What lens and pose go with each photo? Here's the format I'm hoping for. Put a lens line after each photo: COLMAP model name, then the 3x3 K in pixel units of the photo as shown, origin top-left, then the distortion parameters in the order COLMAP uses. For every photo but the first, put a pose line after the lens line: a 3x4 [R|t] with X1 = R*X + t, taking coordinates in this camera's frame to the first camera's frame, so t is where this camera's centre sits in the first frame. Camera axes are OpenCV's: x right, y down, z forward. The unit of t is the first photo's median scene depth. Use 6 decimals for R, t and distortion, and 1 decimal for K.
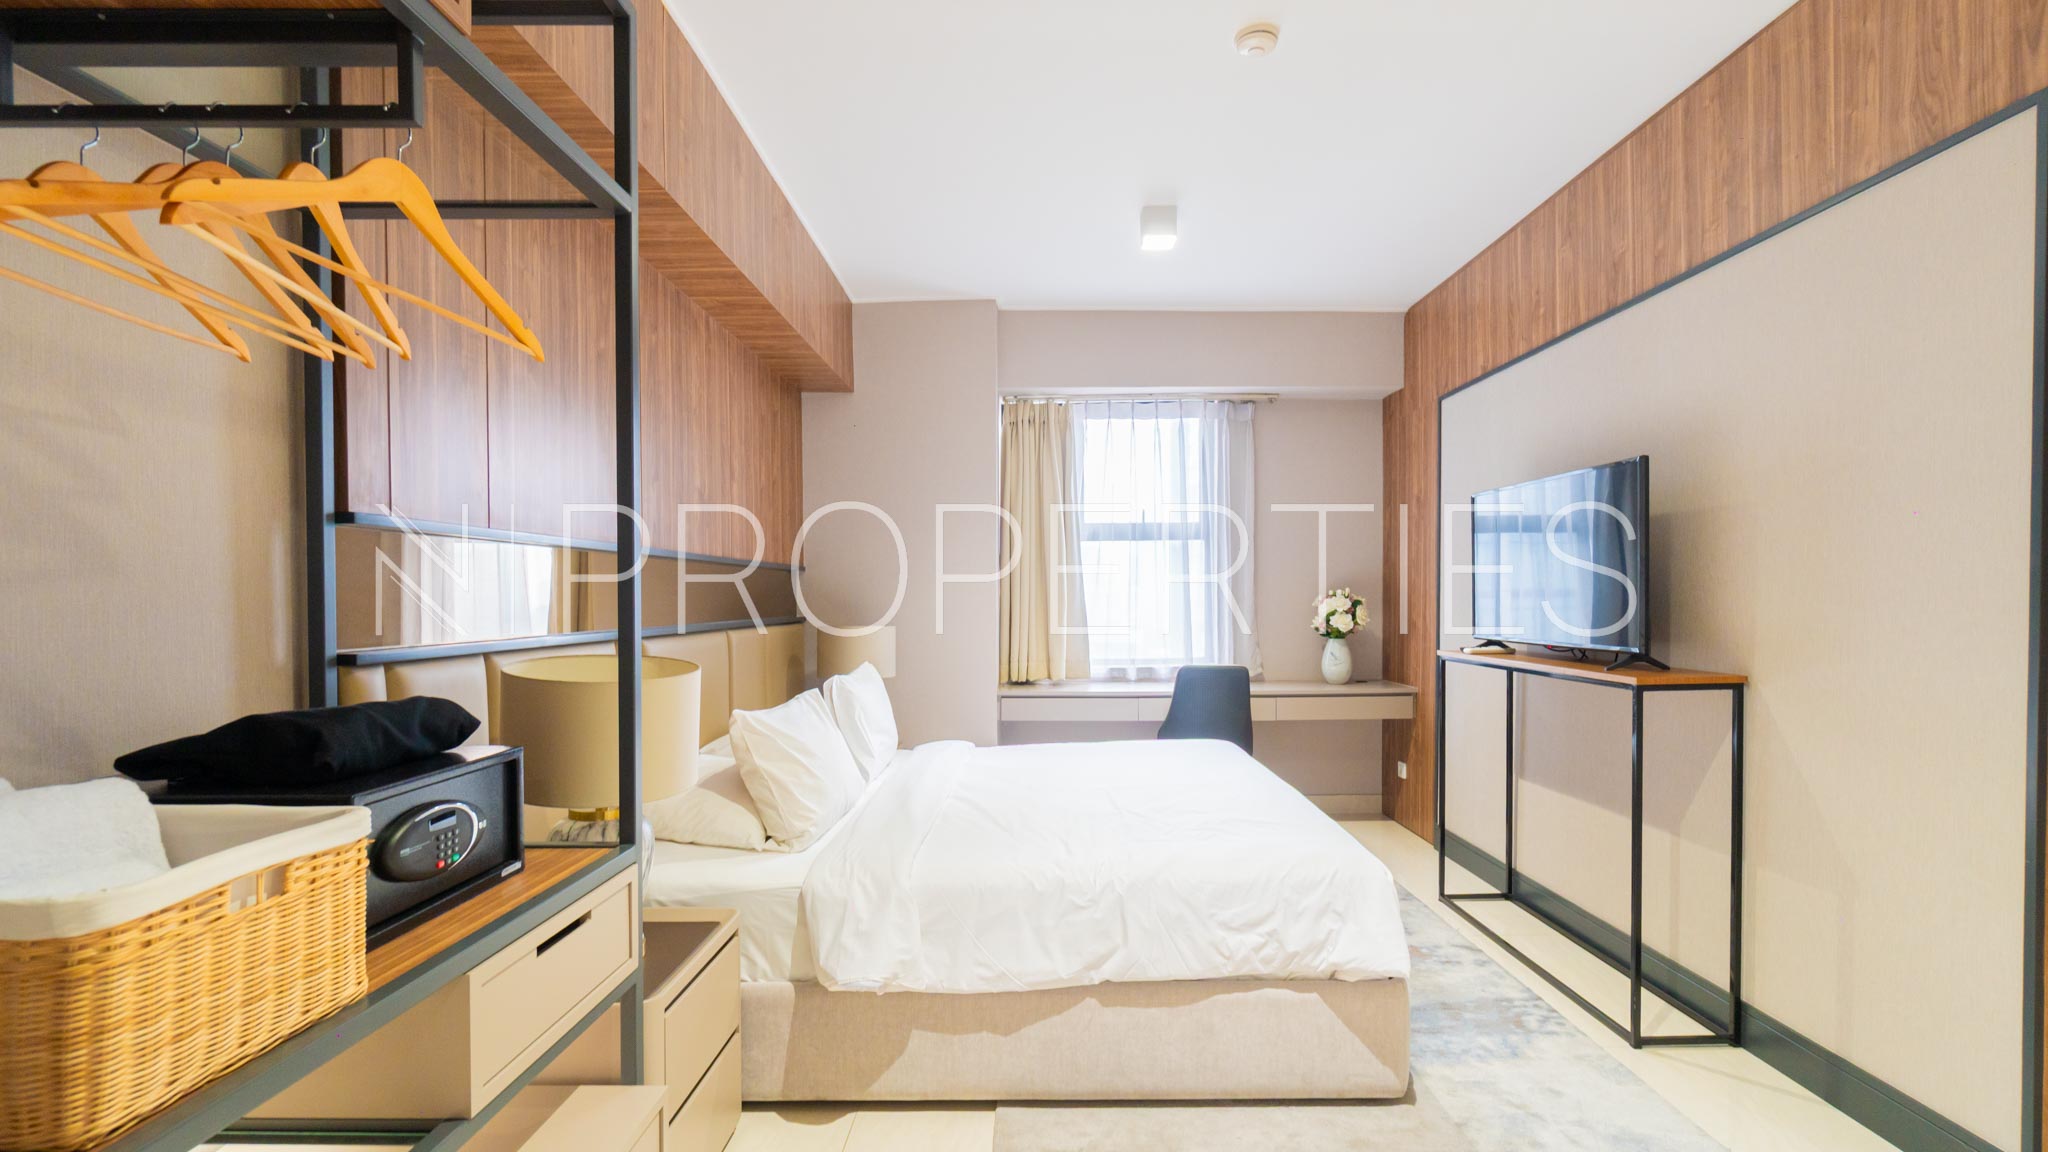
lens RADIAL K [[900.3, 0, 1033.1], [0, 900.3, 627.9], [0, 0, 1]] dist [-0.001501, -0.000350]
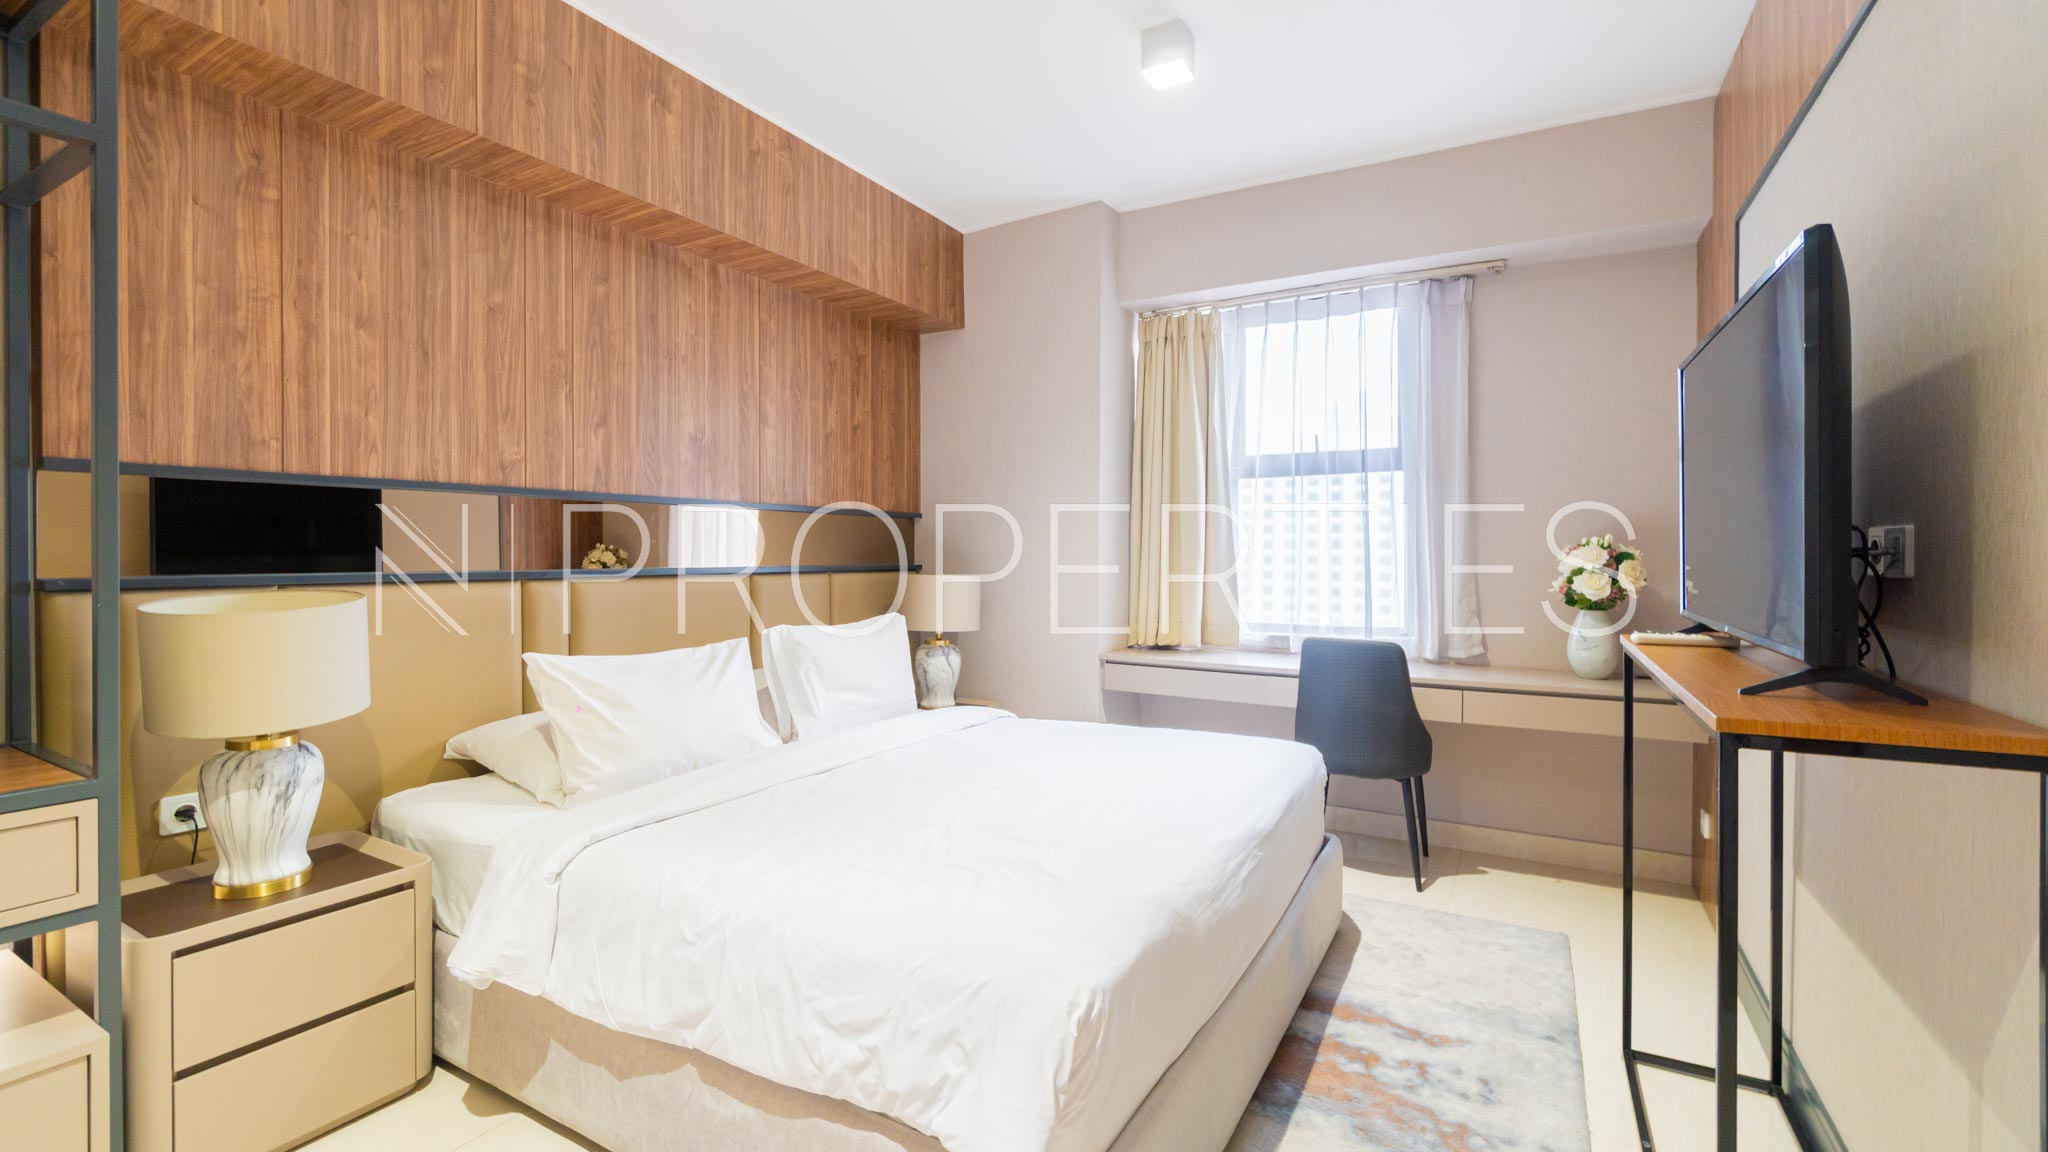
lens RADIAL K [[873.8, 0, 995.1], [0, 873.8, 572.6], [0, 0, 1]] dist [-0.002964, -0.000191]
pose [[0.860678, 0.019318, -0.508783, 0.297767], [-0.025111, 0.999674, -0.004523, -0.001730], [0.508530, 0.016668, 0.860883, 0.227416]]
